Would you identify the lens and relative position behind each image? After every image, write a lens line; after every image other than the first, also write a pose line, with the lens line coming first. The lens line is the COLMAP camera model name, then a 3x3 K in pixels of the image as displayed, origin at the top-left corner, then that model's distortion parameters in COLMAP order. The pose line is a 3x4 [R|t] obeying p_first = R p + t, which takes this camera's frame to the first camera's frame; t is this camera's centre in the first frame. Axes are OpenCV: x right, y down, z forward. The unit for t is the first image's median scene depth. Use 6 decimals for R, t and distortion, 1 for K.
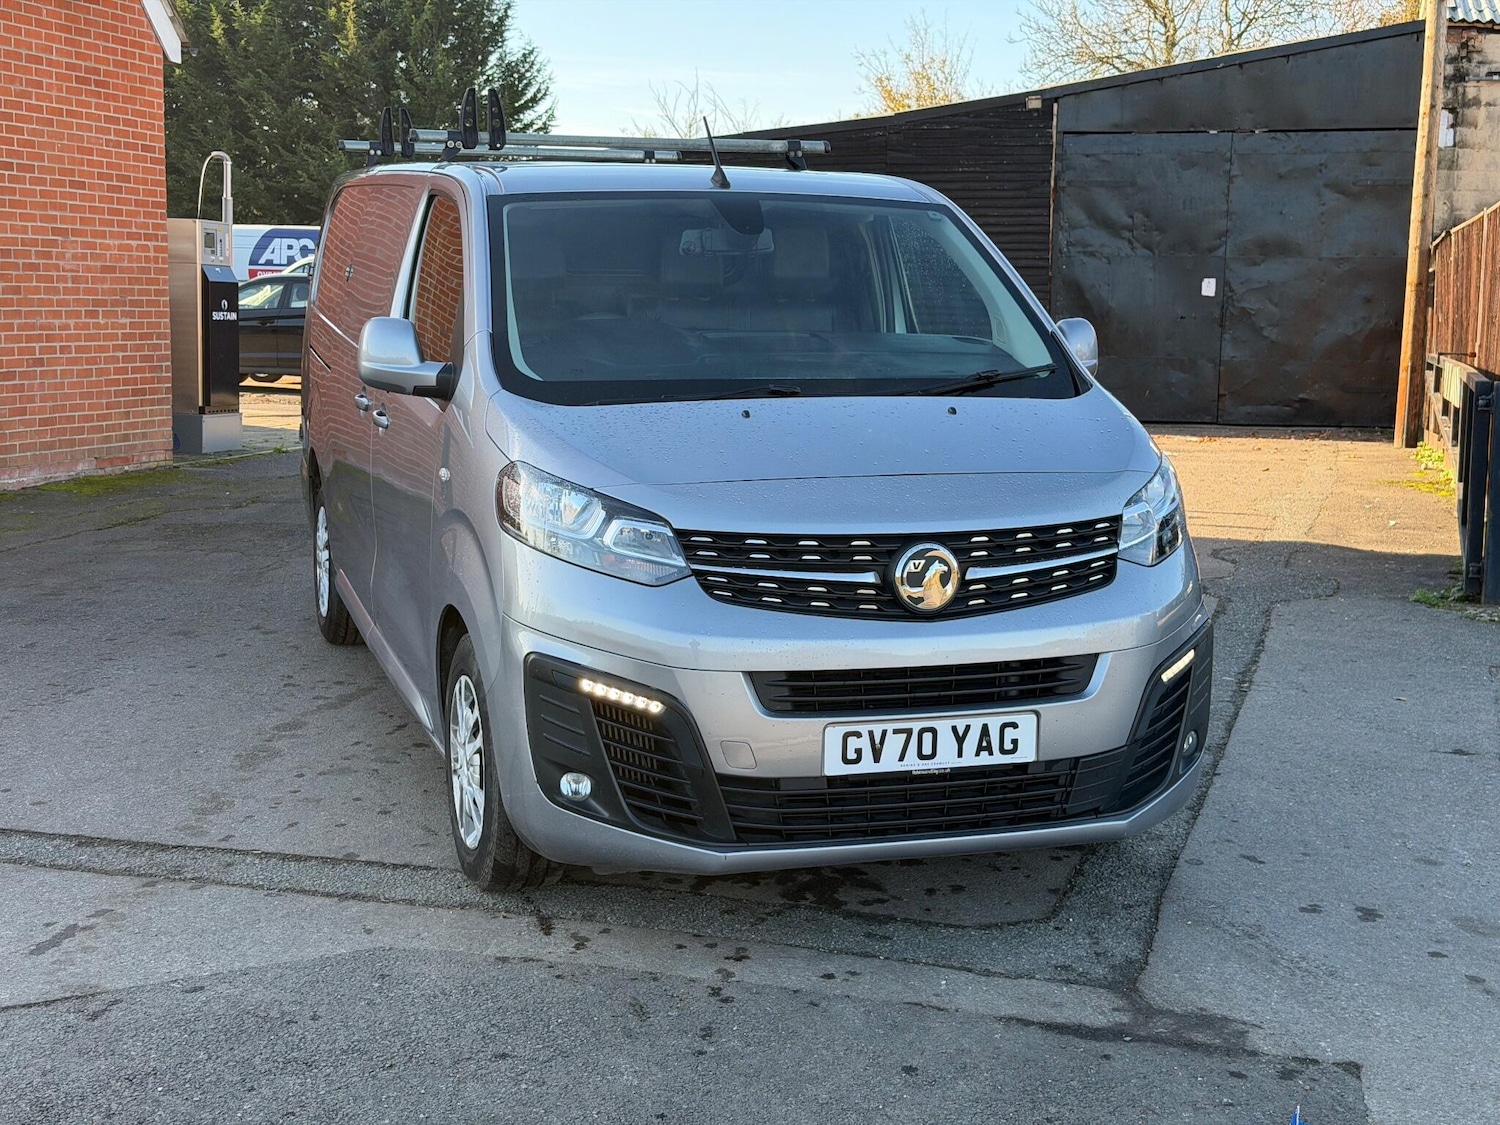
lens RADIAL K [[2518.4, 0, 742.7], [0, 2518.4, 560.6], [0, 0, 1]] dist [-0.002889, 0.000000]
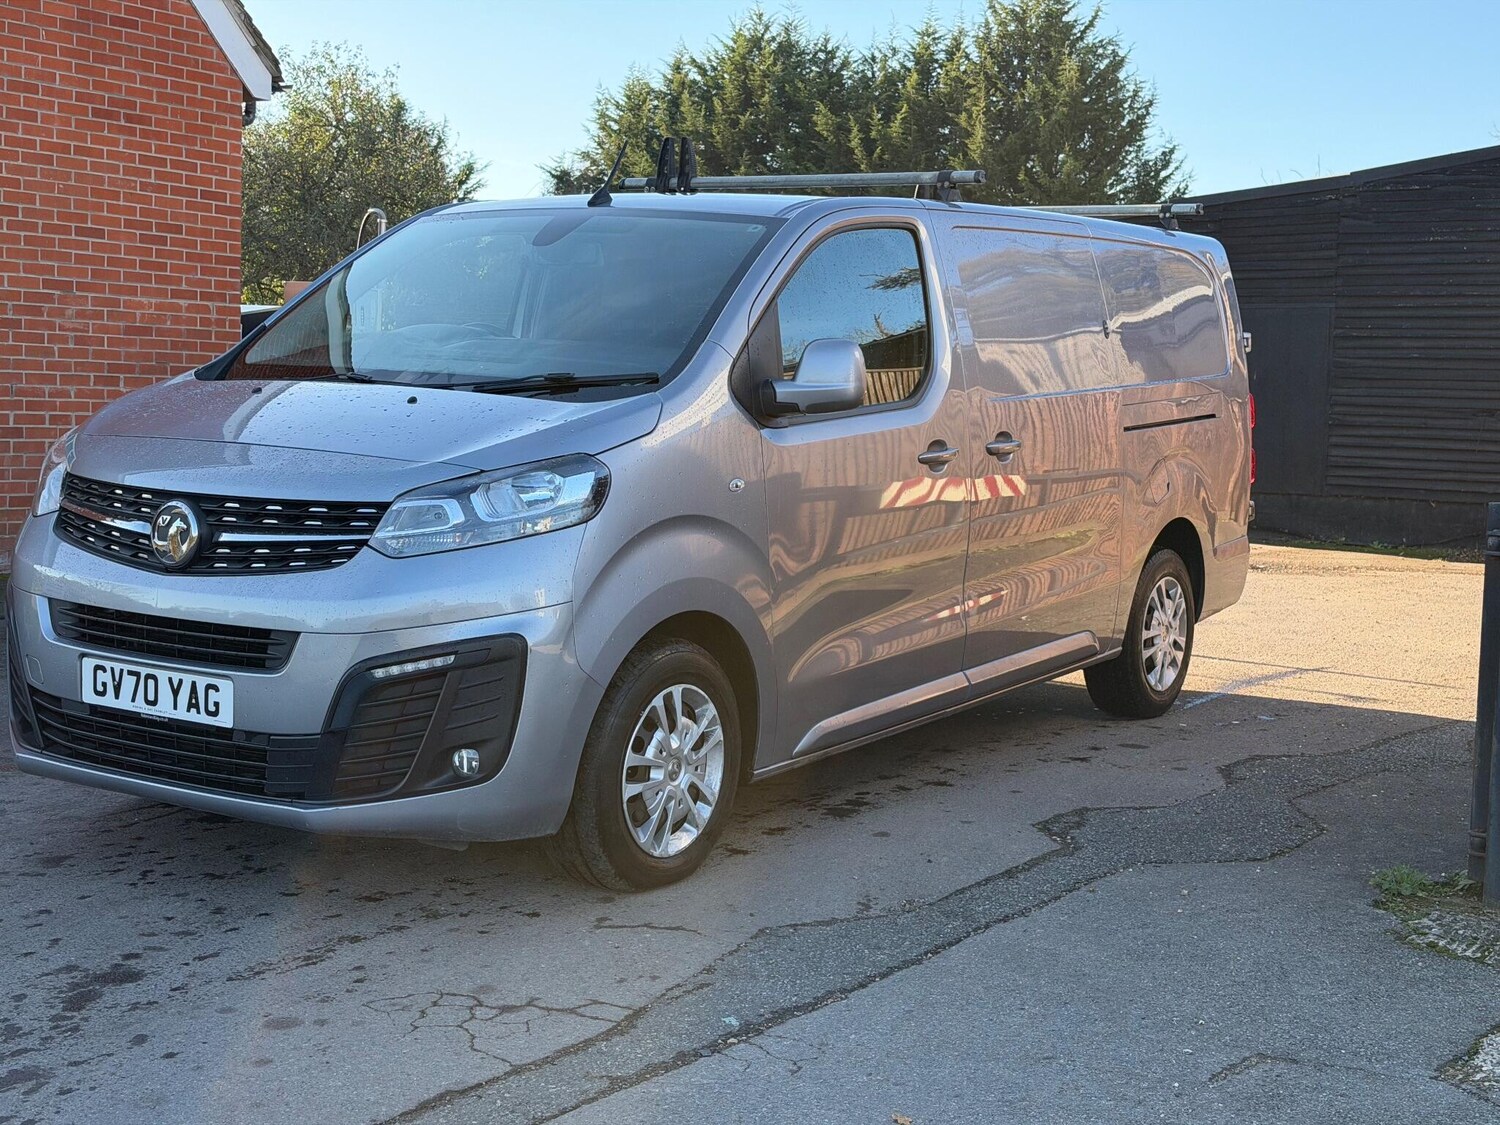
lens RADIAL K [[2072.6, 0, 753.1], [0, 2072.6, 573.6], [0, 0, 1]] dist [0.131255, 0.000000]
pose [[0.634697, 0.100345, -0.766218, 0.889498], [-0.148940, 0.988827, 0.006124, -0.017775], [0.758272, 0.110234, 0.642551, 0.618521]]
